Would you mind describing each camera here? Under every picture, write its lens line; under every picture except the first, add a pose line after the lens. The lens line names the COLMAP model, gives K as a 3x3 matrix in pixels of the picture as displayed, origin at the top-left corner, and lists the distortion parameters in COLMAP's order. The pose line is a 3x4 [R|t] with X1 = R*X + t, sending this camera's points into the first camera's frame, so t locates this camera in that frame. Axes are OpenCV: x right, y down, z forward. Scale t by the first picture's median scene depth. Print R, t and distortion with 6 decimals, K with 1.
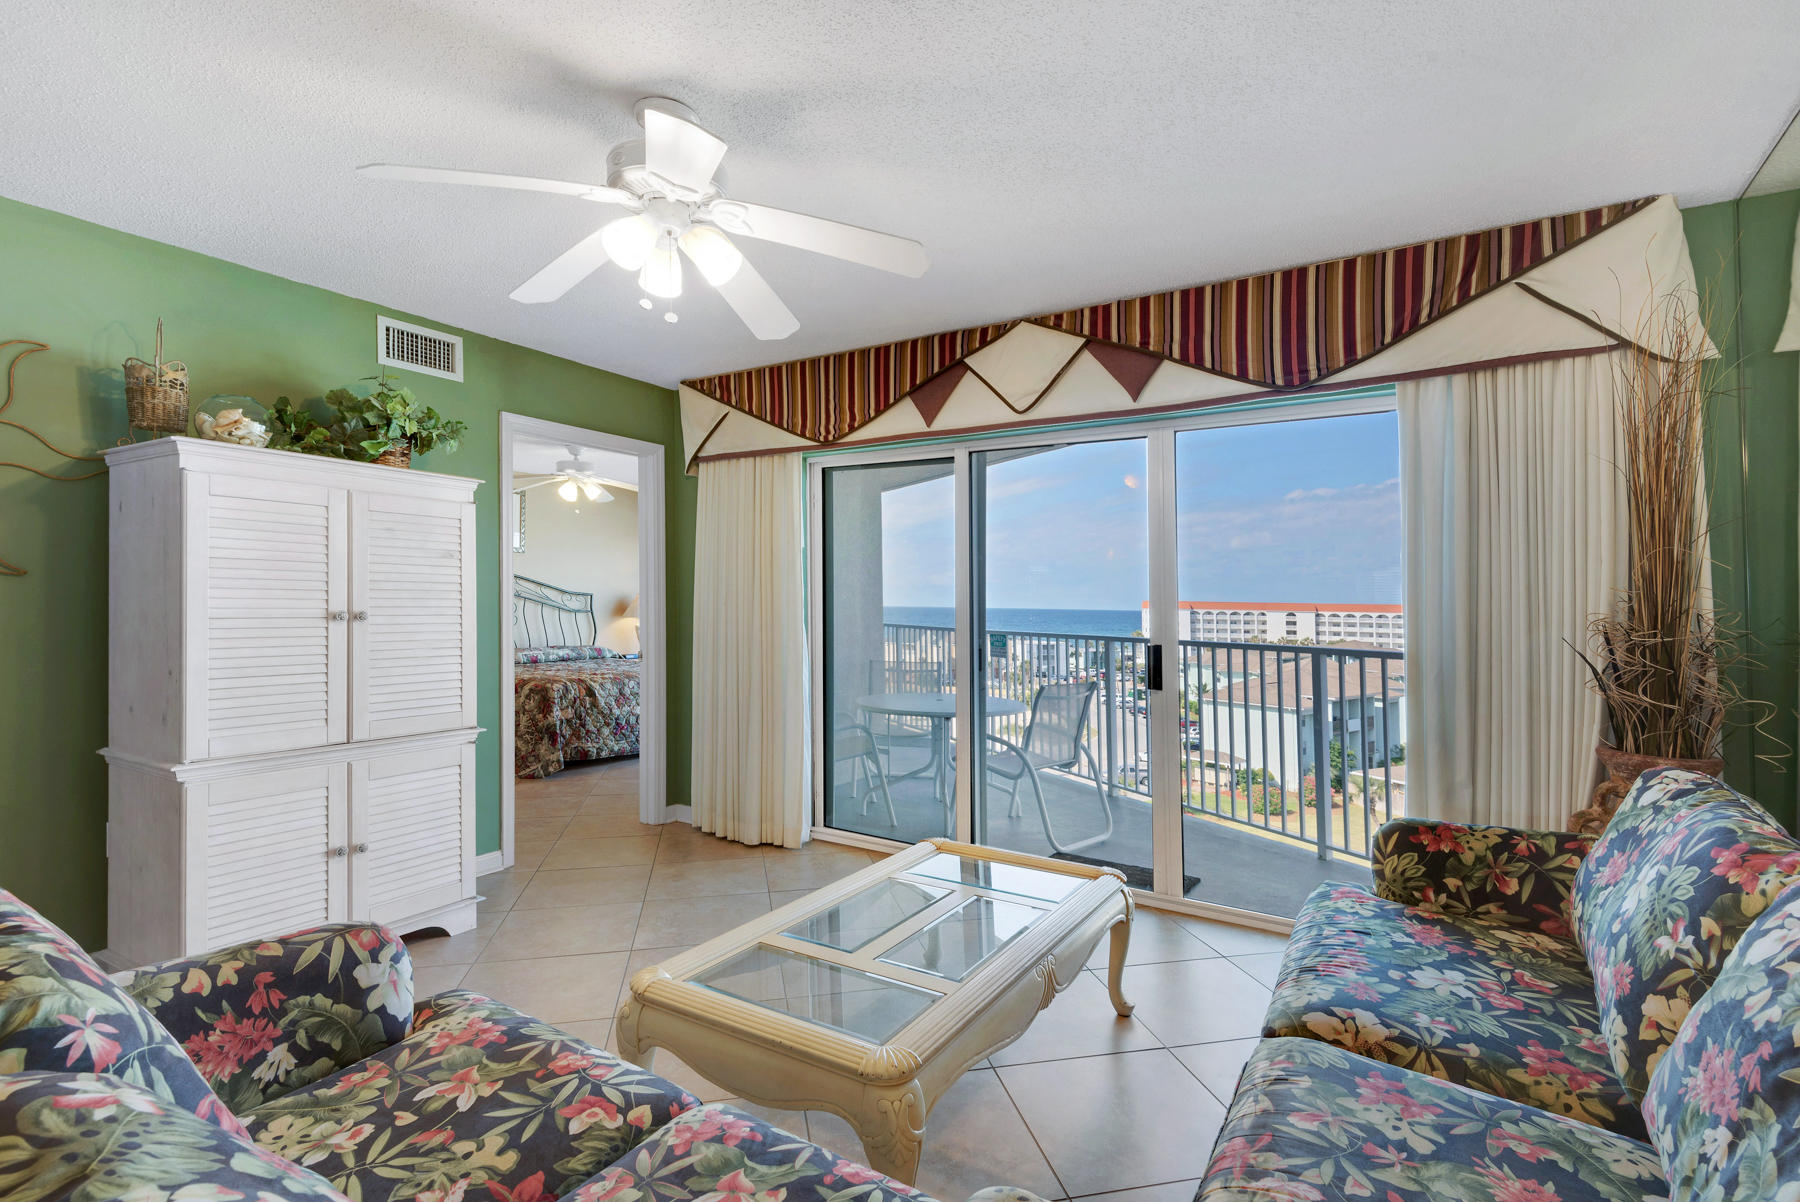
lens RADIAL K [[837.0, 0, 909.4], [0, 837.0, 594.7], [0, 0, 1]] dist [0.005905, -0.000879]
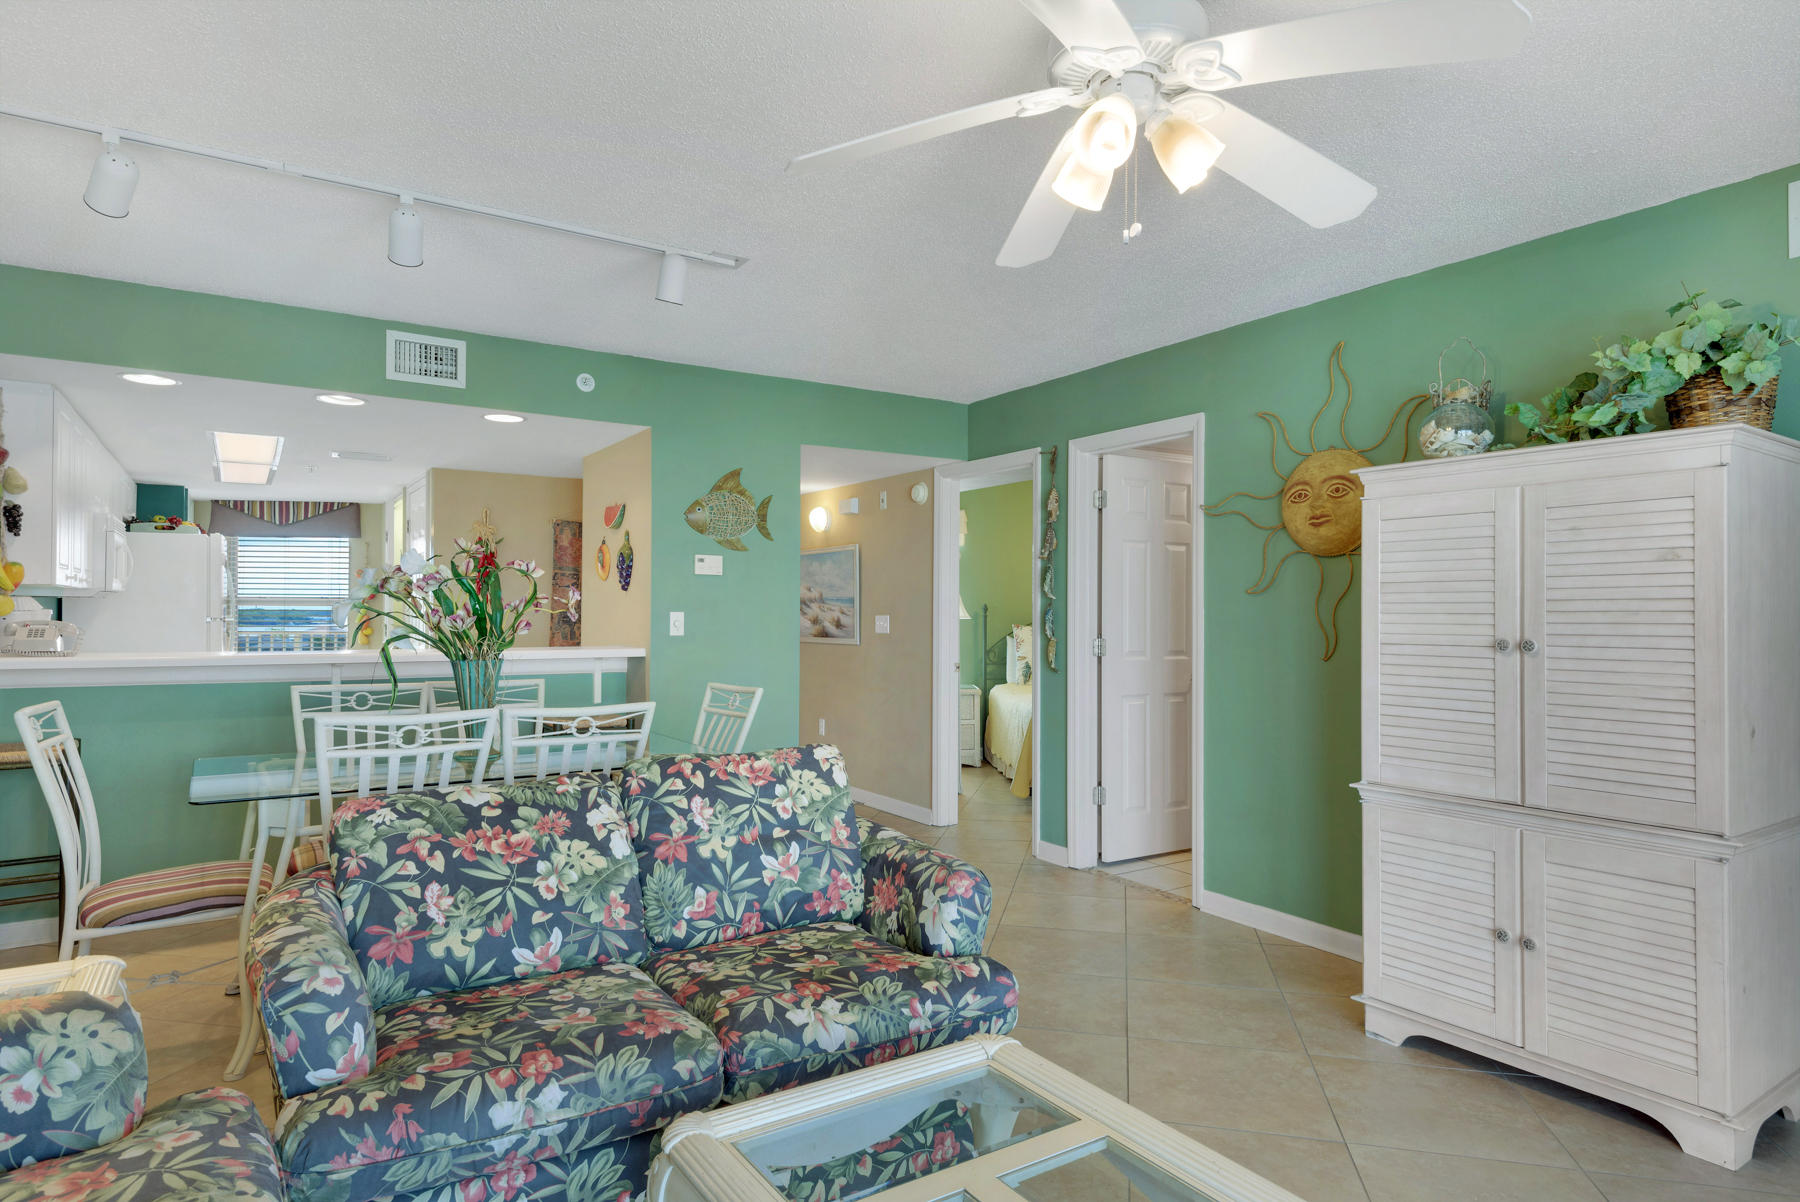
lens RADIAL K [[1016.2, 0, 897.3], [0, 1016.2, 581.4], [0, 0, 1]] dist [0.026137, -0.004106]
pose [[-0.440455, -0.045336, -0.896629, 0.409914], [0.001185, 0.998694, -0.051079, 0.011932], [0.897774, -0.023560, -0.439826, 0.792124]]
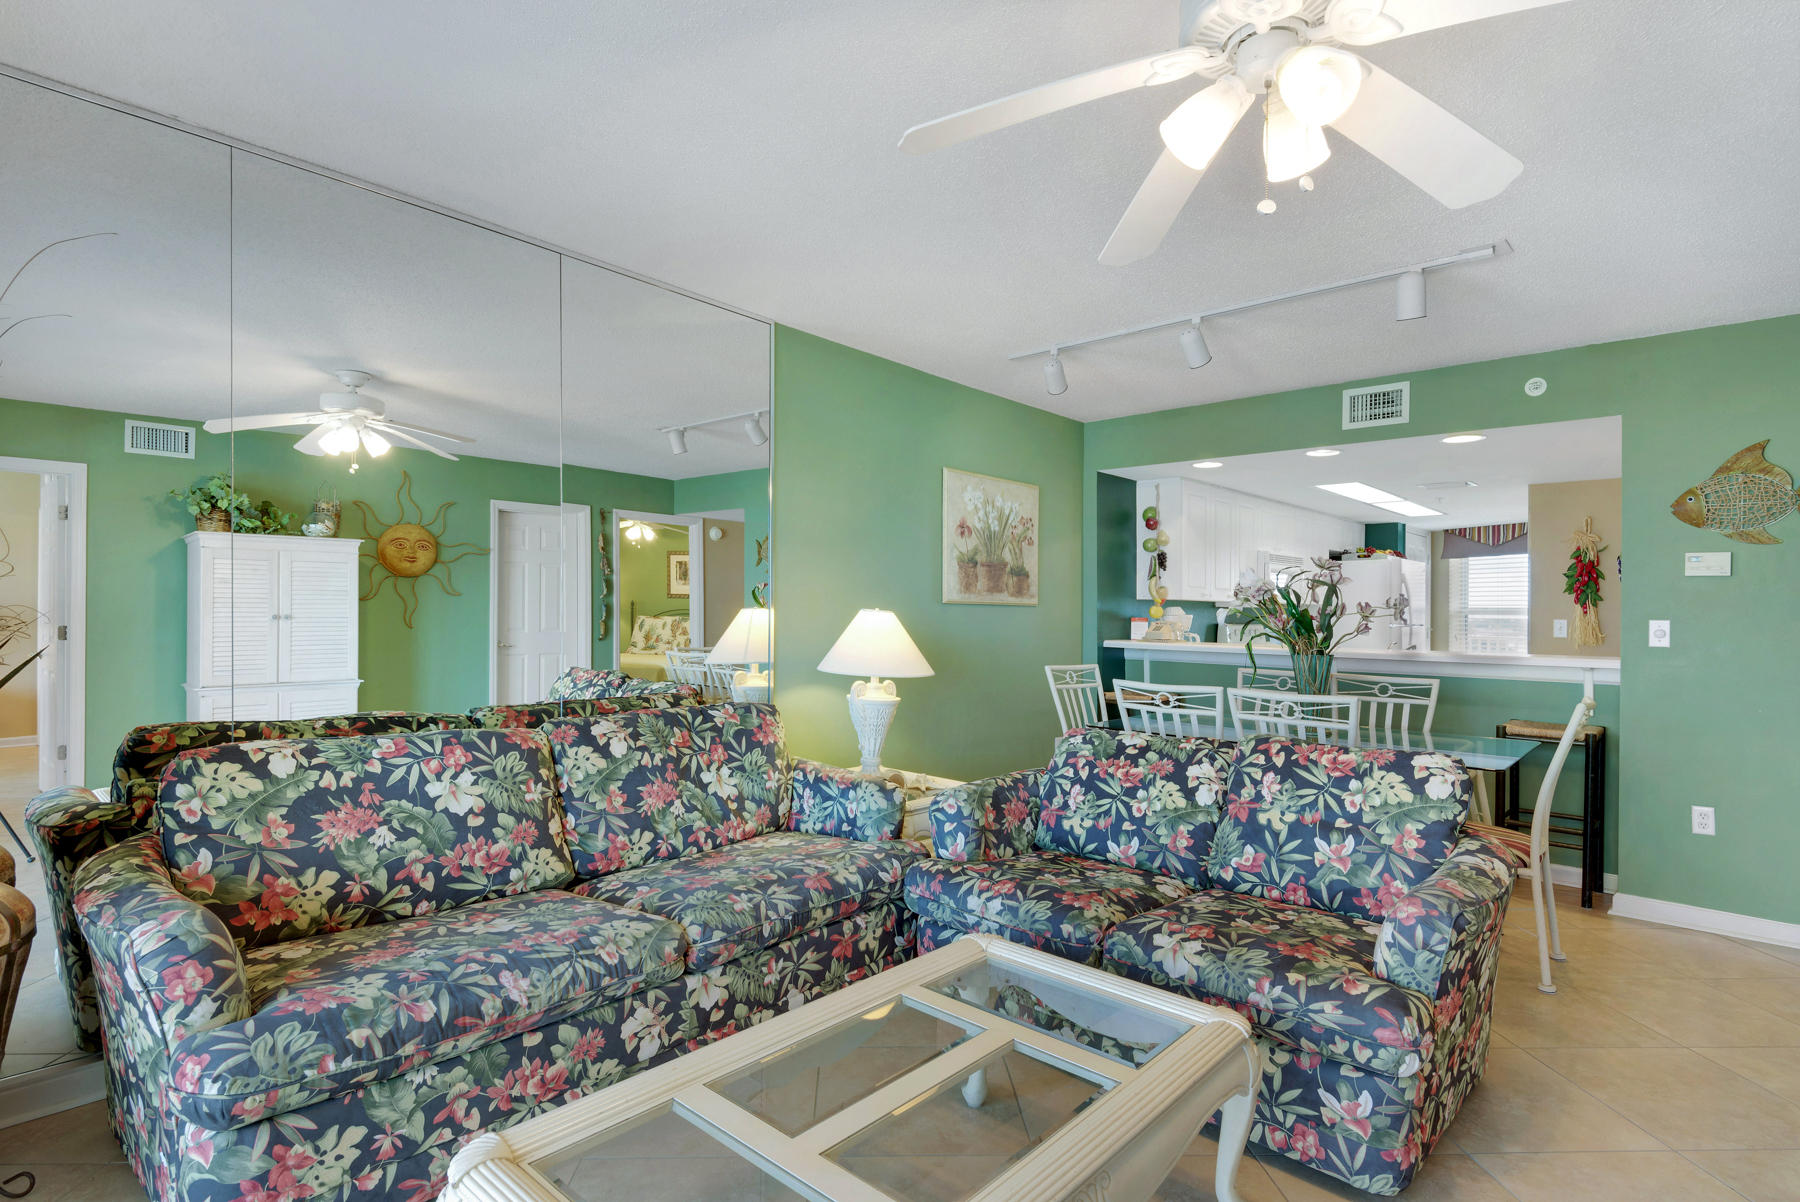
lens RADIAL K [[894.6, 0, 911.7], [0, 894.6, 594.6], [0, 0, 1]] dist [0.019847, -0.008269]
pose [[-0.981318, -0.025075, 0.190752, -0.079073], [-0.031554, 0.999021, -0.031000, 0.013349], [-0.189788, -0.036440, -0.981149, 1.169294]]
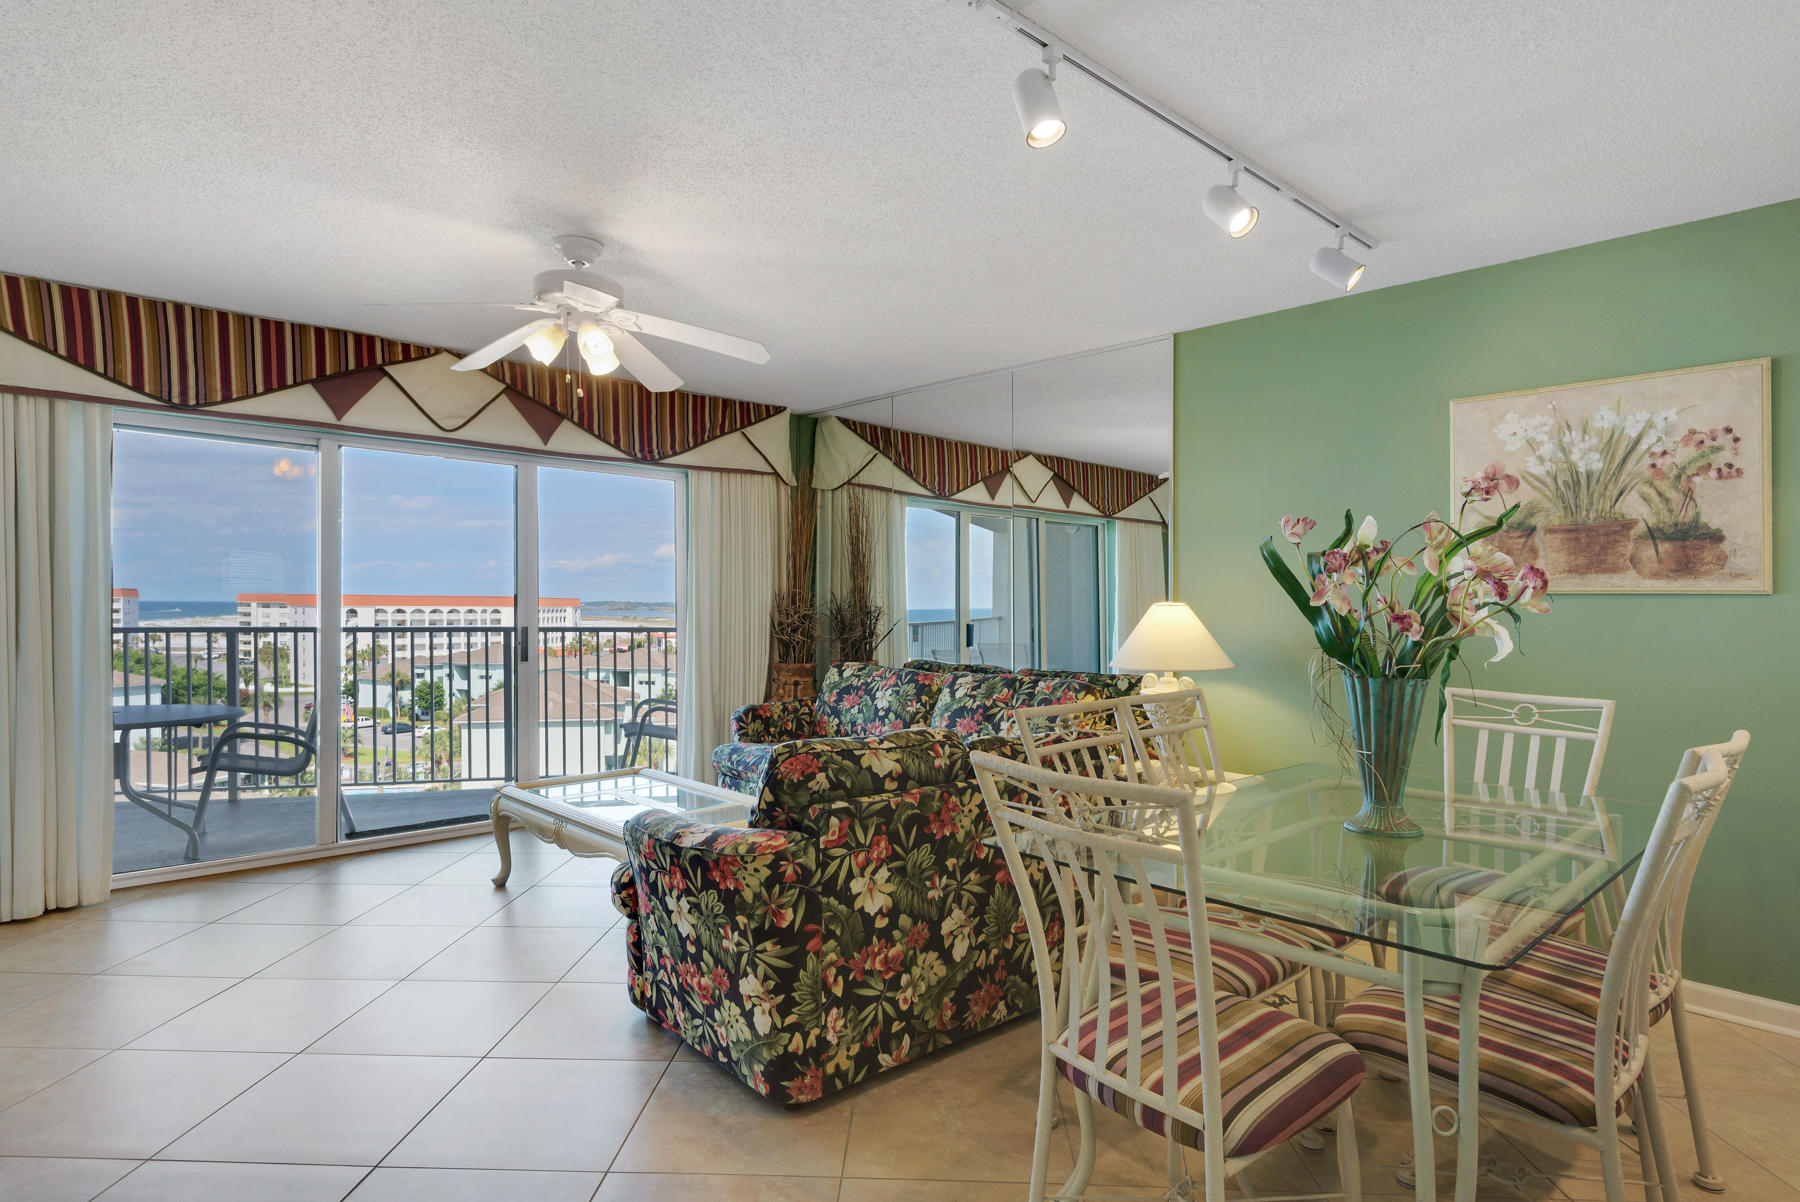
lens RADIAL K [[954.2, 0, 898.7], [0, 954.2, 601.5], [0, 0, 1]] dist [0.012036, -0.008164]
pose [[0.268055, -0.008560, 0.963366, -1.082663], [-0.019919, 0.999698, 0.014425, -0.013920], [-0.963198, -0.023056, 0.267803, 0.040240]]
